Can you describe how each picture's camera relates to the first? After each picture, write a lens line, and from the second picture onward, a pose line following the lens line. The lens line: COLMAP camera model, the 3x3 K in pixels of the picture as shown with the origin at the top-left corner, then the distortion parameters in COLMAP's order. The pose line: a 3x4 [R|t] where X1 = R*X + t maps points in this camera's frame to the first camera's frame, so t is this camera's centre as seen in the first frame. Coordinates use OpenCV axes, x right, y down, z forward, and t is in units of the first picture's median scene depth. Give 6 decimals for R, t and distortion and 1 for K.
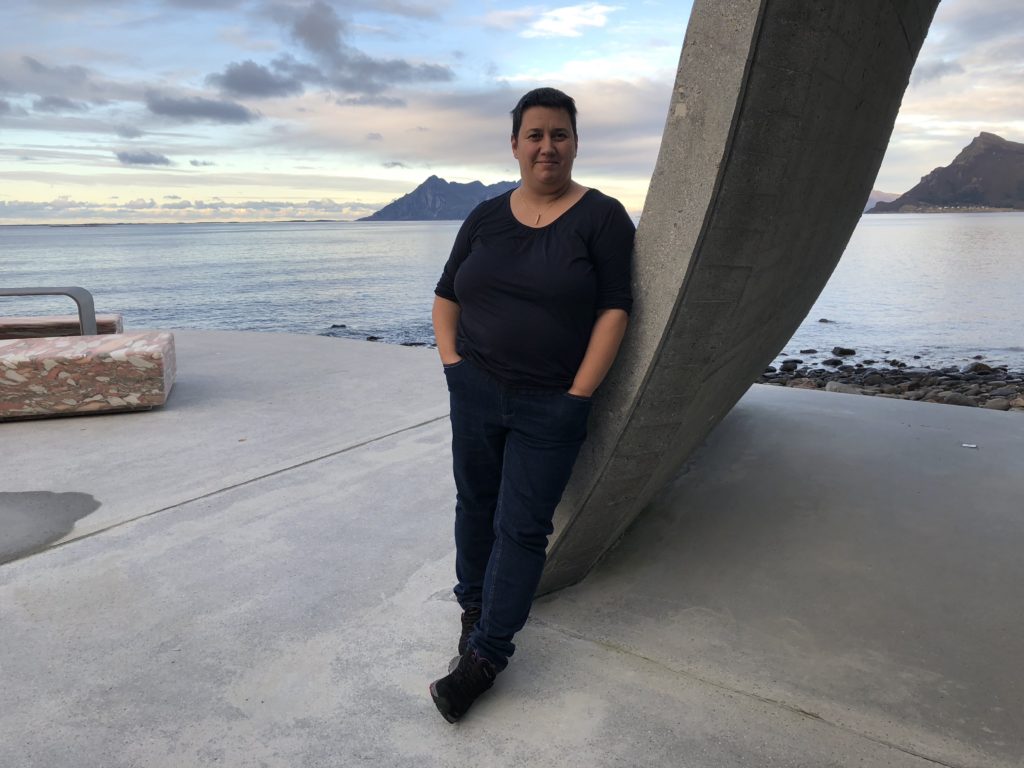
lens RADIAL K [[829.7, 0, 512.0], [0, 829.7, 384.0], [0, 0, 1]] dist [0.005708, -0.006313]
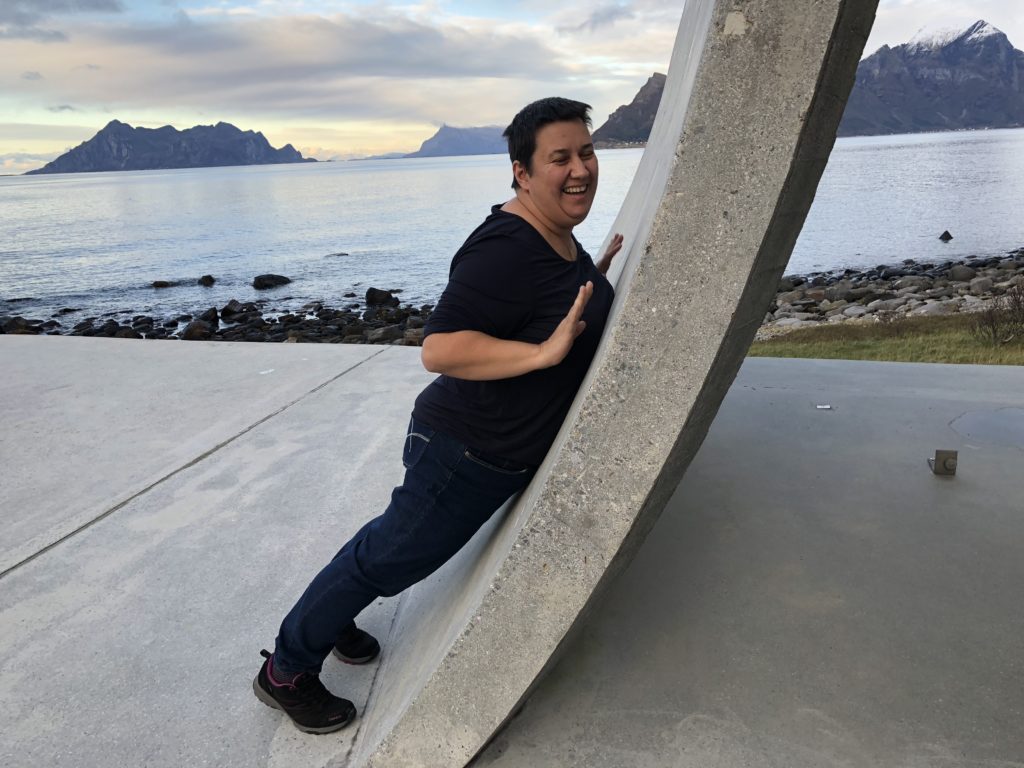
lens RADIAL K [[829.7, 0, 512.0], [0, 829.7, 384.0], [0, 0, 1]] dist [0.005708, -0.006313]
pose [[0.943332, -0.113770, 0.311739, -0.075017], [0.093139, 0.992406, 0.080340, -0.059616], [-0.318512, -0.046752, 0.946765, 0.208415]]
